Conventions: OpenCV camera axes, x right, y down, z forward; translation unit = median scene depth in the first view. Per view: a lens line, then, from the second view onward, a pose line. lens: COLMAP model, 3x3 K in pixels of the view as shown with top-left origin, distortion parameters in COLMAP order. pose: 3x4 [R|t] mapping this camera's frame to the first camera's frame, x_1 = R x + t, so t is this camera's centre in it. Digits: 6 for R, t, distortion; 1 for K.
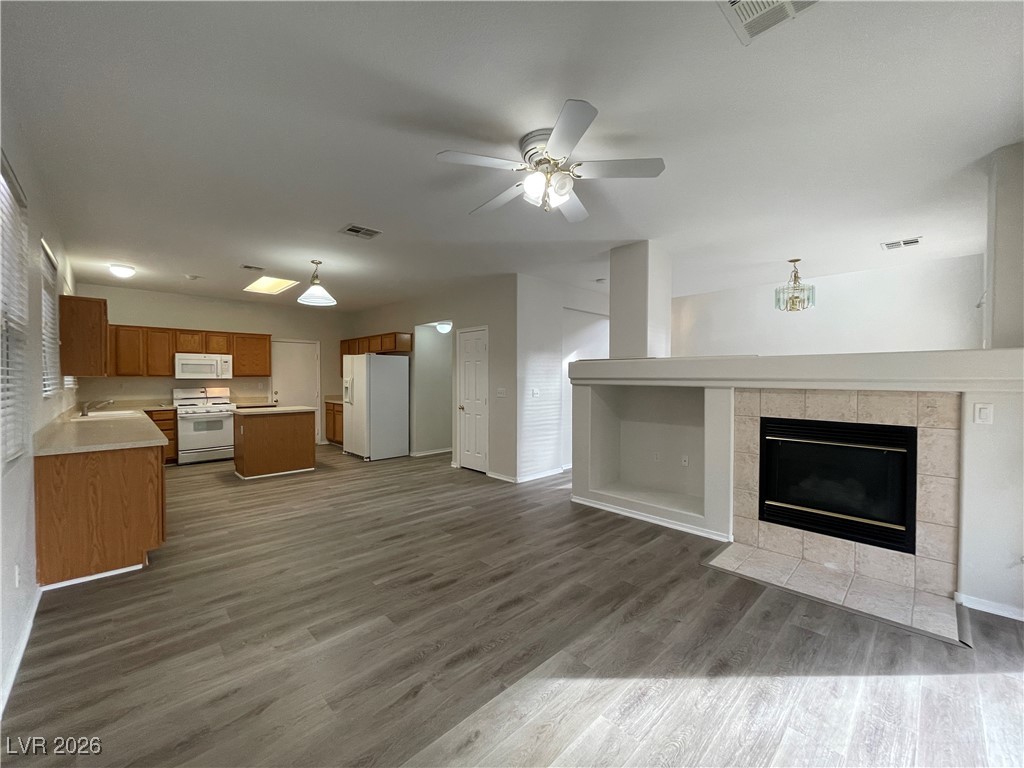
lens RADIAL K [[416.0, 0, 514.4], [0, 416.0, 383.0], [0, 0, 1]] dist [-0.003066, 0.000160]
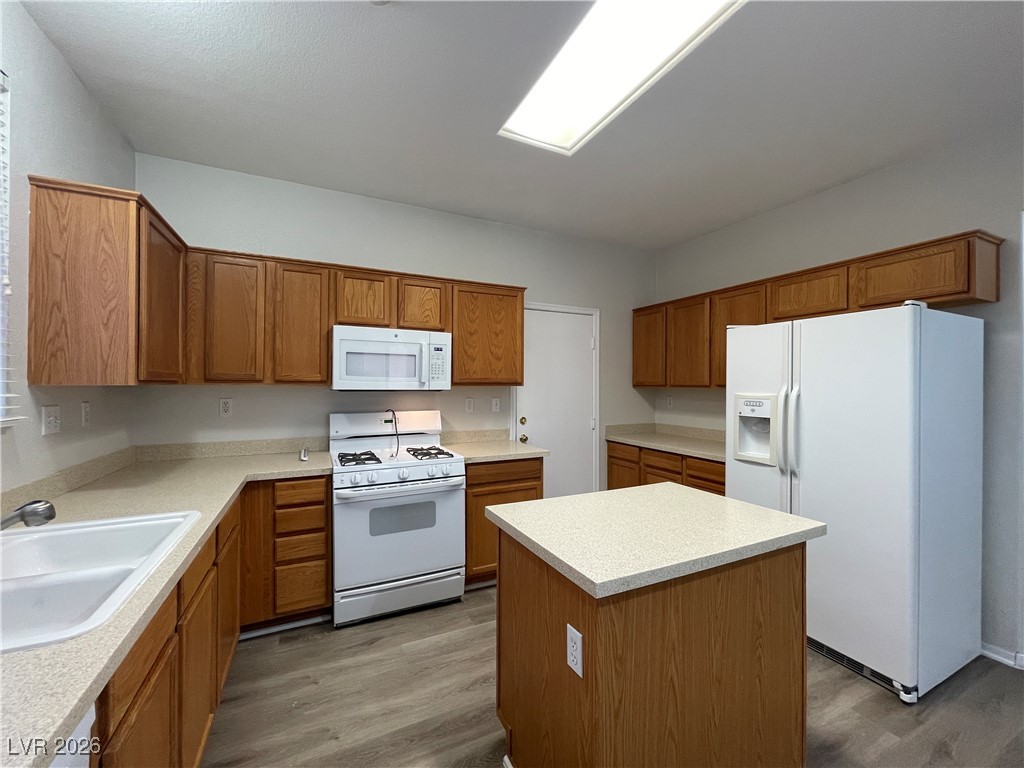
lens RADIAL K [[416.0, 0, 514.4], [0, 416.0, 383.0], [0, 0, 1]] dist [-0.003066, 0.000160]
pose [[0.950381, 0.004465, -0.311056, -0.513365], [-0.009794, 0.999831, -0.015572, -0.012156], [0.310934, 0.017846, 0.950264, 0.657163]]
